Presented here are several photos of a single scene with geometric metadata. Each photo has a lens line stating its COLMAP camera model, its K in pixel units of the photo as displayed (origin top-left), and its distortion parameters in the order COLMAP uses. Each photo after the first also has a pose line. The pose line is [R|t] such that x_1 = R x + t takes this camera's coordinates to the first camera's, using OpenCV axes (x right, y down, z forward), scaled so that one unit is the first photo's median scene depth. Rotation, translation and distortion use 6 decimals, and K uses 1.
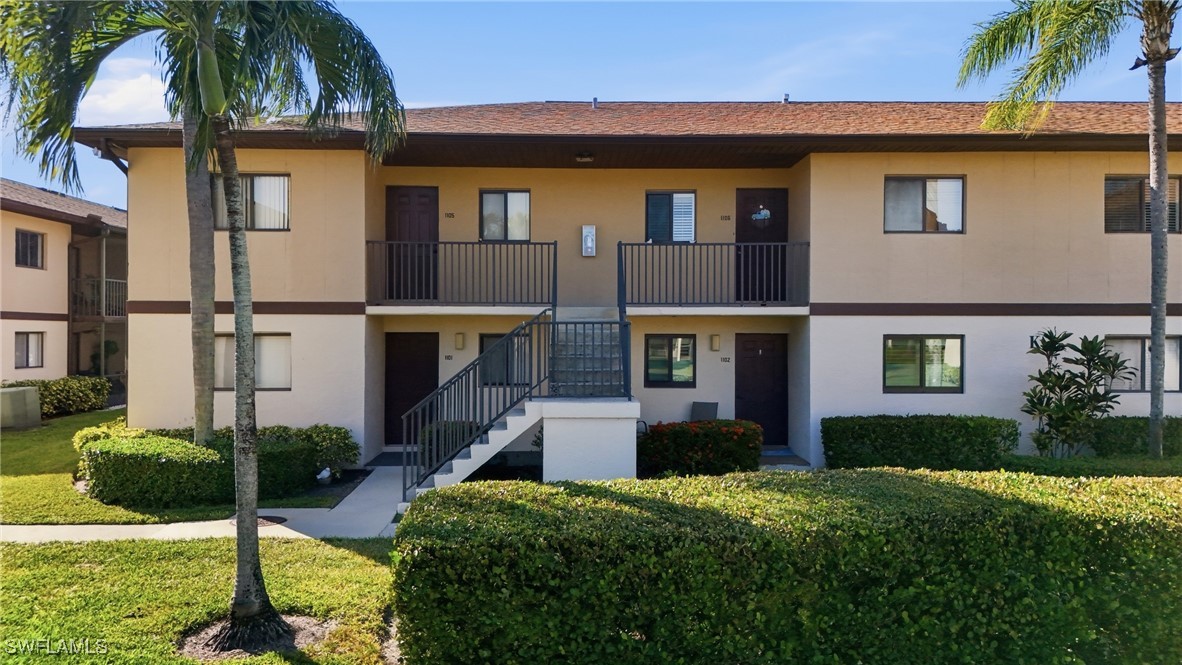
lens RADIAL K [[876.0, 0, 587.8], [0, 876.0, 336.1], [0, 0, 1]] dist [0.048649, -0.025756]
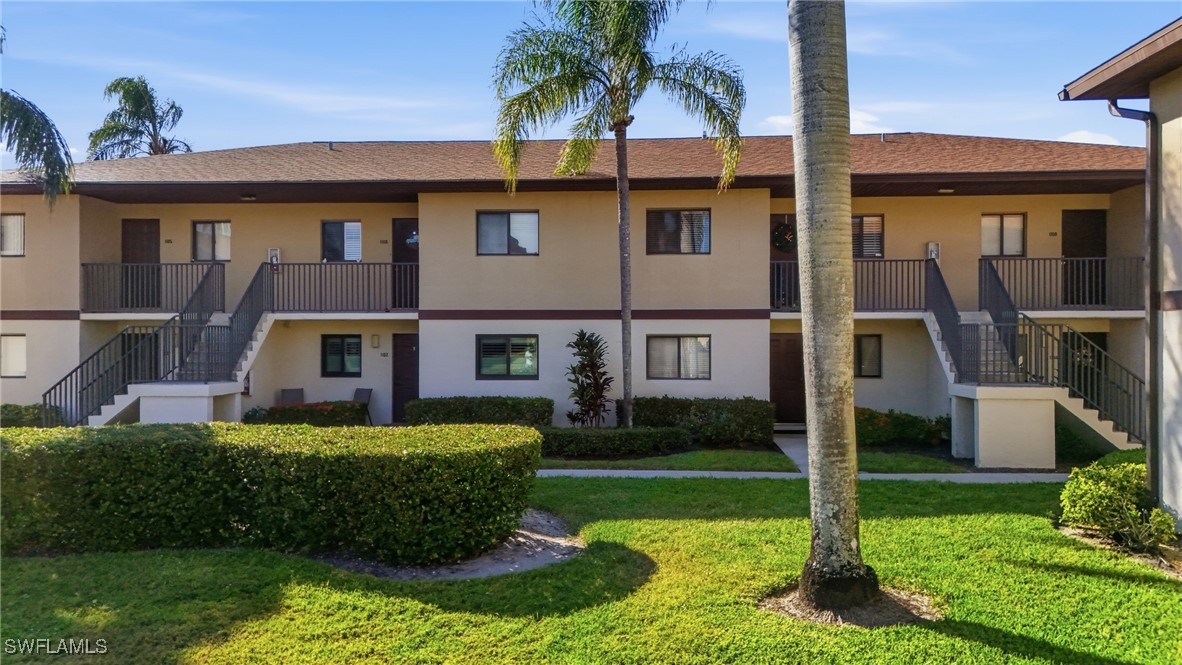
lens RADIAL K [[876.0, 0, 593.7], [0, 876.0, 332.9], [0, 0, 1]] dist [0.048649, -0.025756]
pose [[0.997492, -0.002228, -0.070750, 0.589750], [0.001965, 0.999991, -0.003792, 0.001159], [0.070758, 0.003643, 0.997487, -0.256804]]
